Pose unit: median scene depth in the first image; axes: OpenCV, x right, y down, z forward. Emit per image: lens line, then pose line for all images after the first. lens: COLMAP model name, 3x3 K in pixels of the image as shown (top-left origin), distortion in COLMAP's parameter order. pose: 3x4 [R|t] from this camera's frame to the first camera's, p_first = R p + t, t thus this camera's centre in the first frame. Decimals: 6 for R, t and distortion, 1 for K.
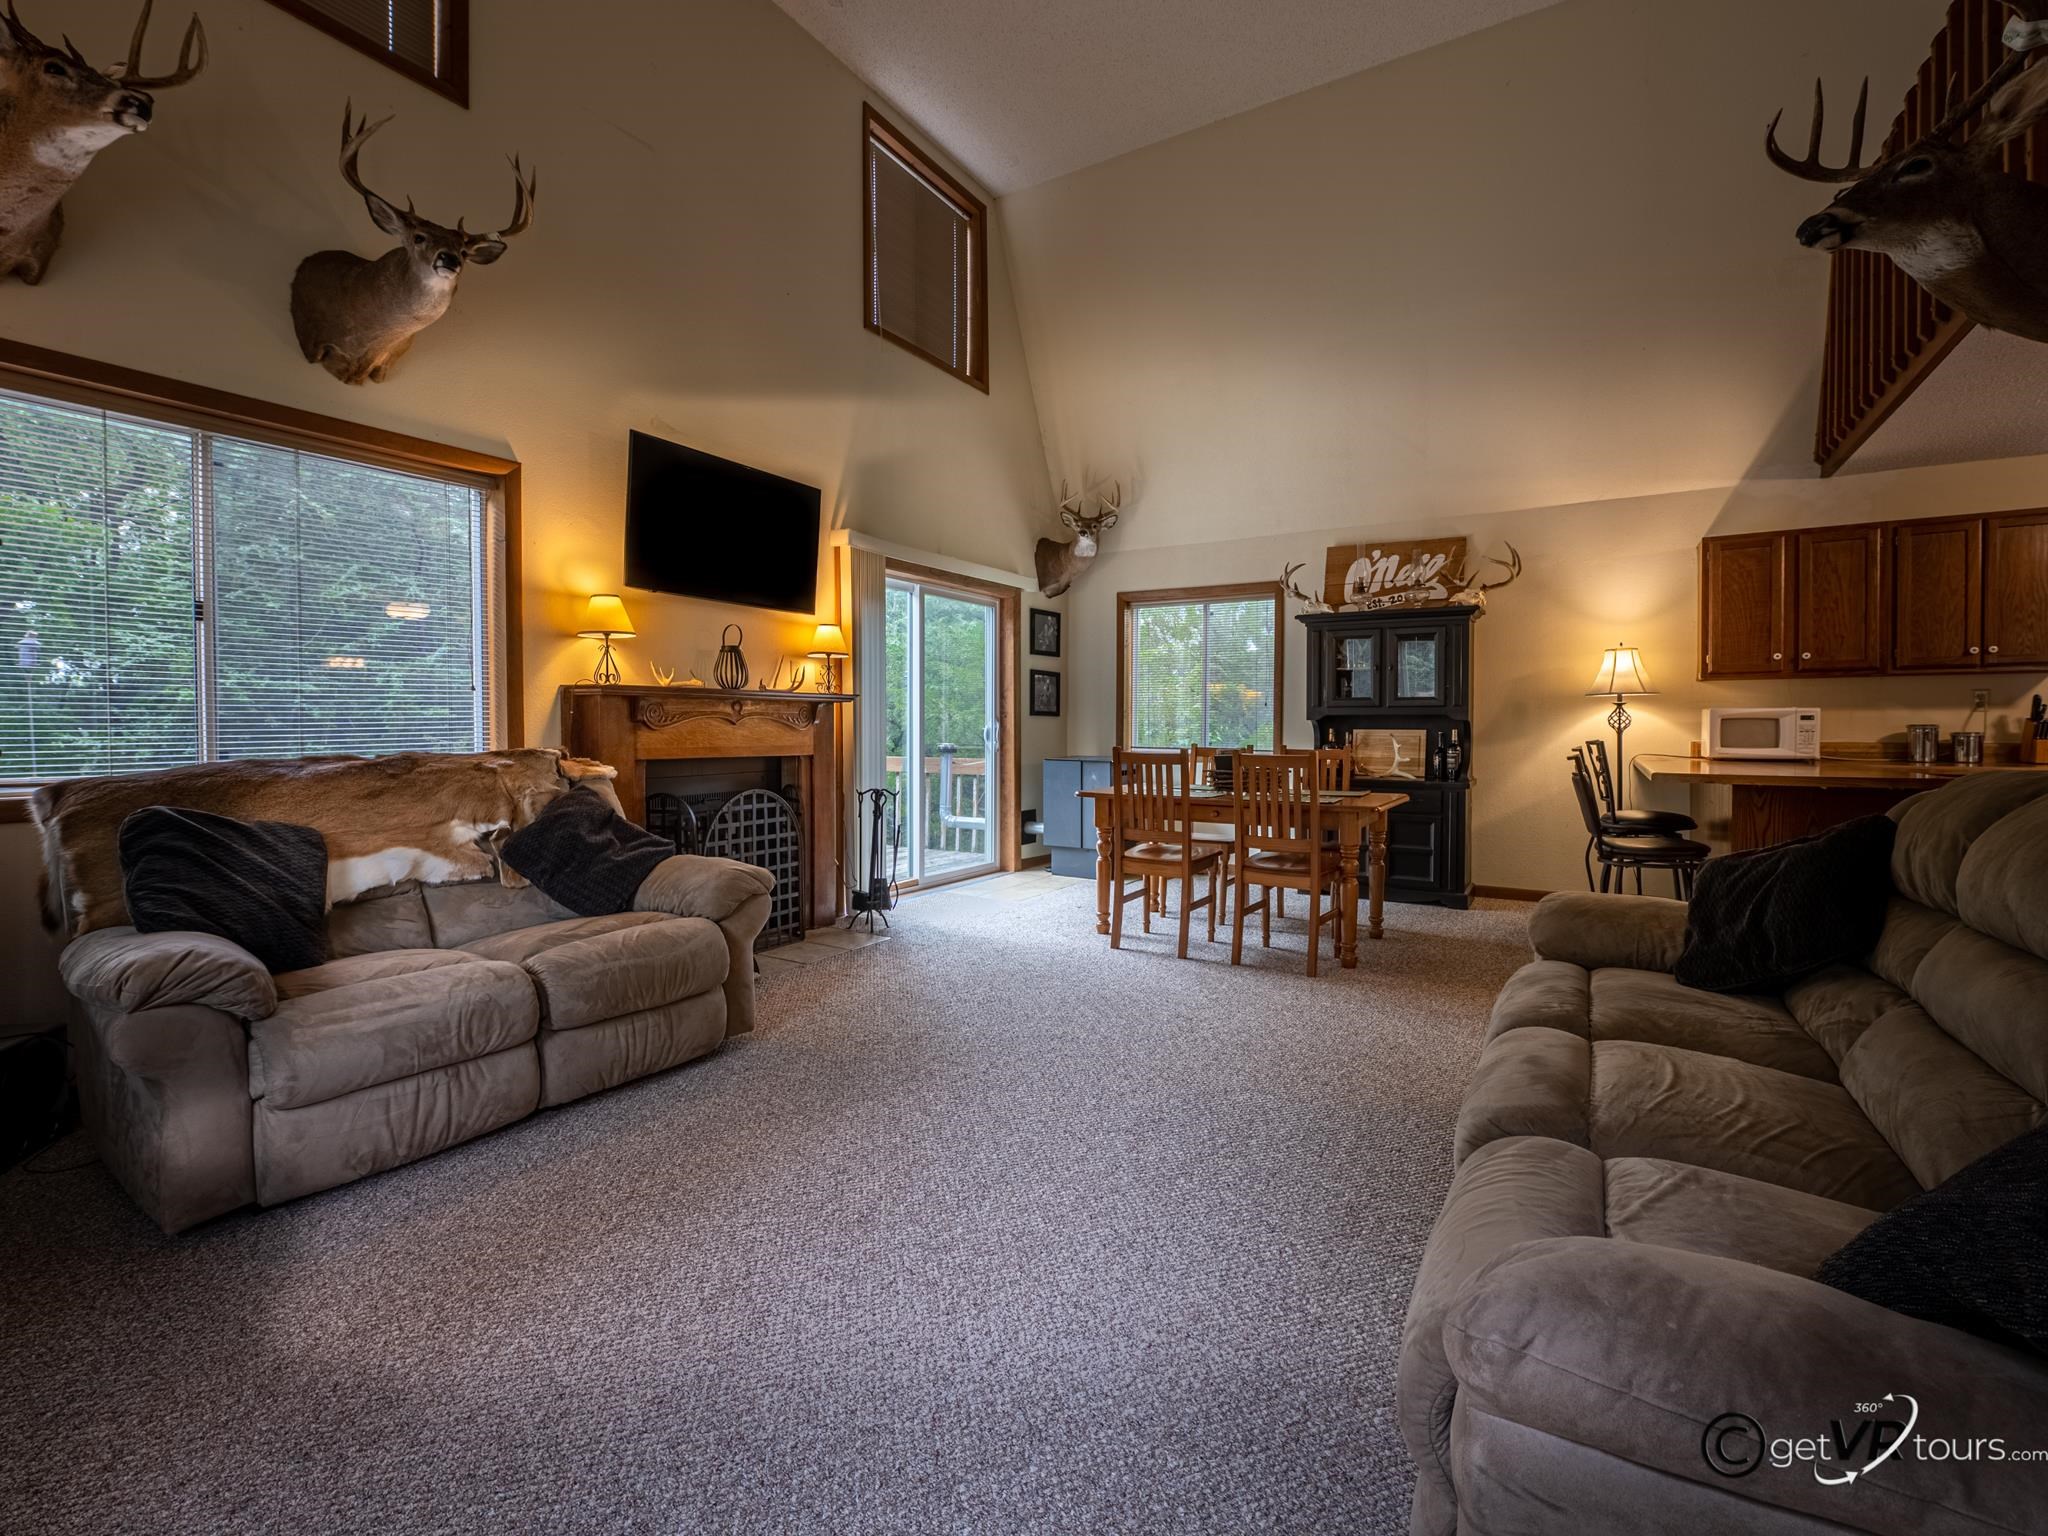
lens RADIAL K [[910.4, 0, 1012.6], [0, 910.4, 744.4], [0, 0, 1]] dist [-0.001136, -0.005708]
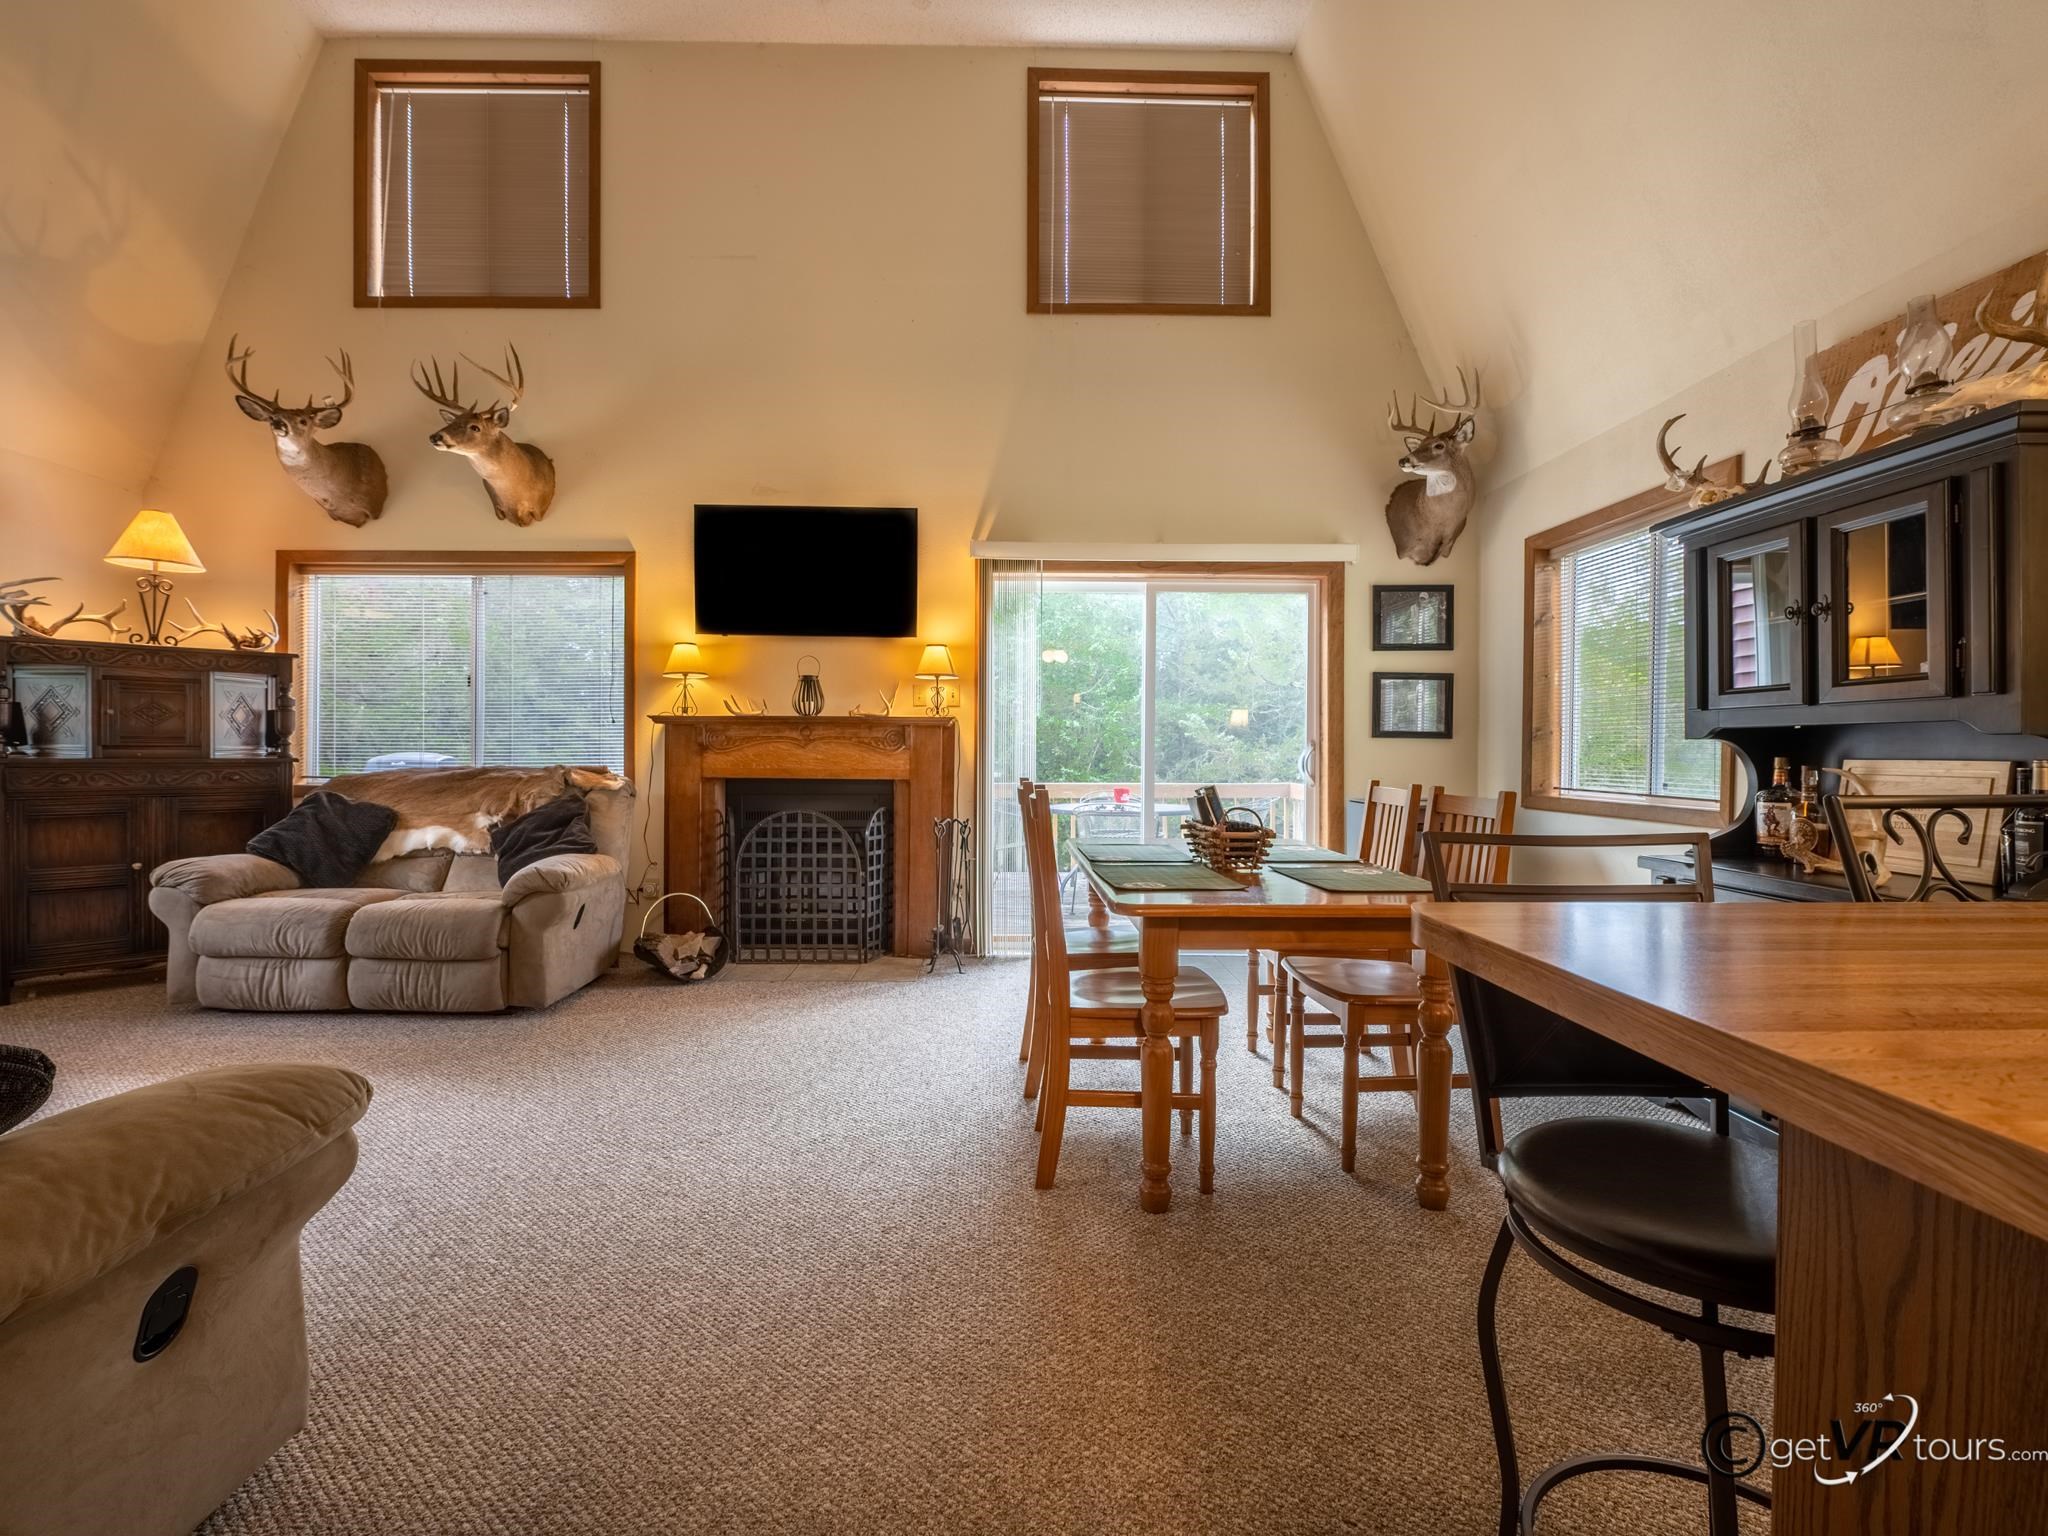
lens RADIAL K [[917.3, 0, 1021.8], [0, 917.3, 754.5], [0, 0, 1]] dist [-0.000951, -0.000210]
pose [[0.547076, 0.004573, -0.837071, 0.756203], [-0.022503, 0.999704, -0.009245, -0.010388], [0.836781, 0.023894, 0.547017, 0.627366]]
